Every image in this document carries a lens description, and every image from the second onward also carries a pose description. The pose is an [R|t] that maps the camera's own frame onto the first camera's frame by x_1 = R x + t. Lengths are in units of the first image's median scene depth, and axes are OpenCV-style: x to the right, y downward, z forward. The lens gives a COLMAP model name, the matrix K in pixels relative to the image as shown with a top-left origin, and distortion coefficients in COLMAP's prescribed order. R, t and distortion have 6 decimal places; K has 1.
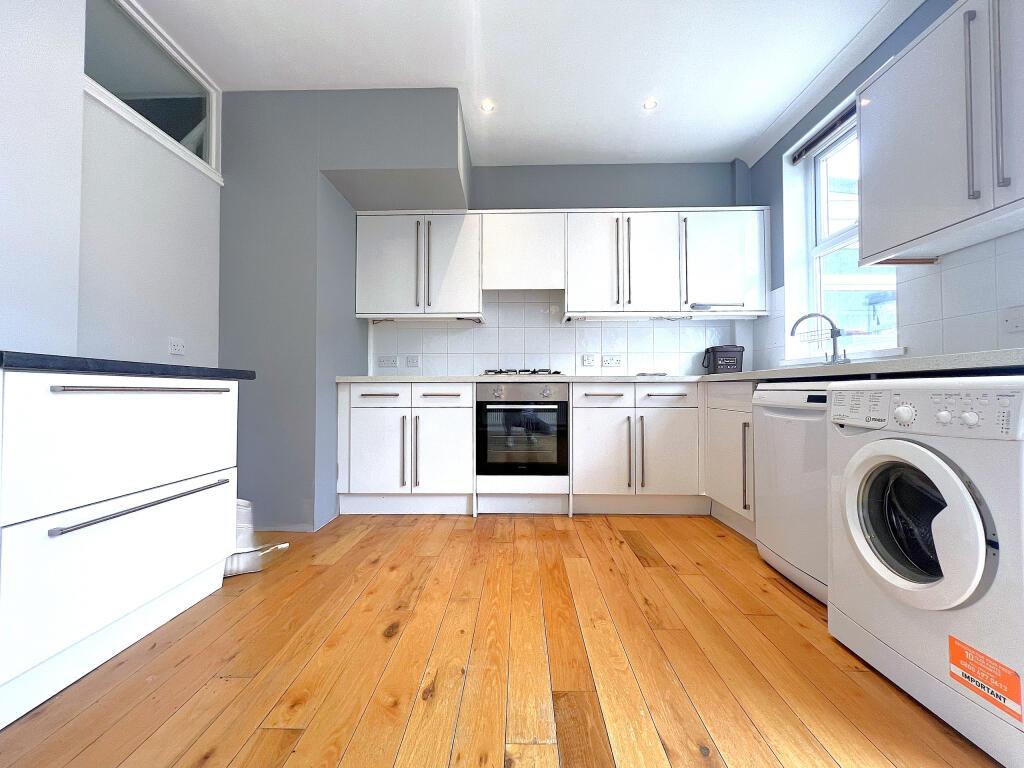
lens RADIAL K [[412.5, 0, 512.0], [0, 412.5, 384.0], [0, 0, 1]] dist [-0.010370, 0.000030]
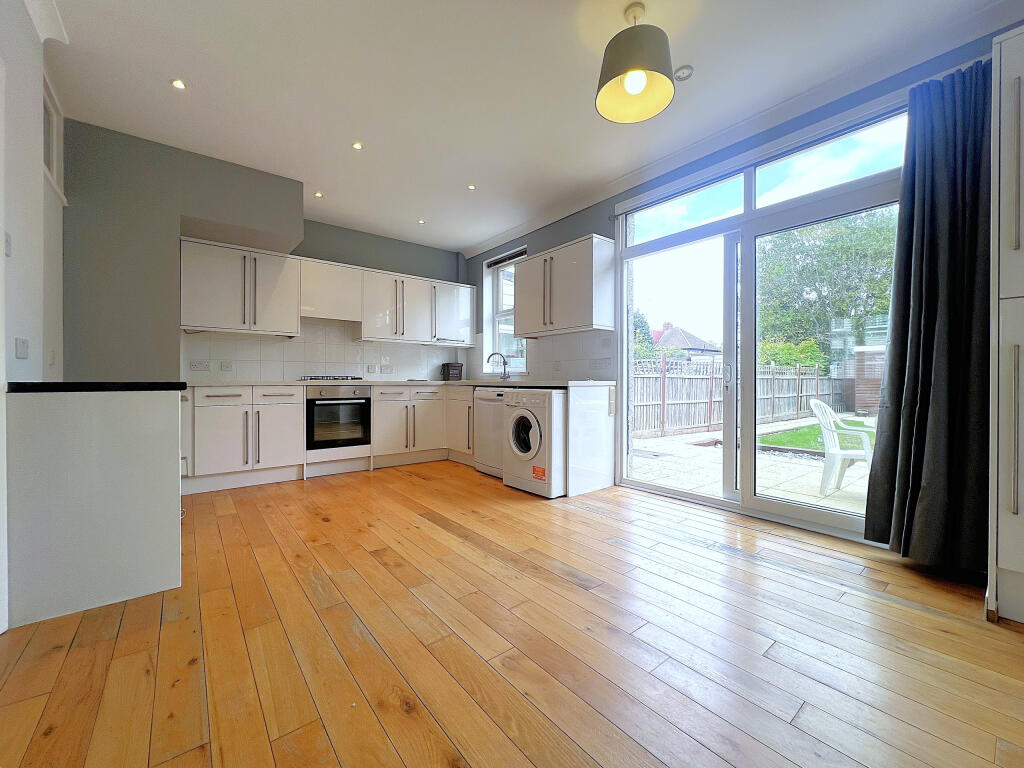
lens RADIAL K [[410.3, 0, 512.0], [0, 410.3, 384.0], [0, 0, 1]] dist [0.000341, 0.000028]
pose [[0.764764, -0.001315, 0.644309, -0.457576], [-0.013643, 0.999741, 0.018234, -0.044656], [-0.644166, -0.022735, 0.764548, -0.540725]]
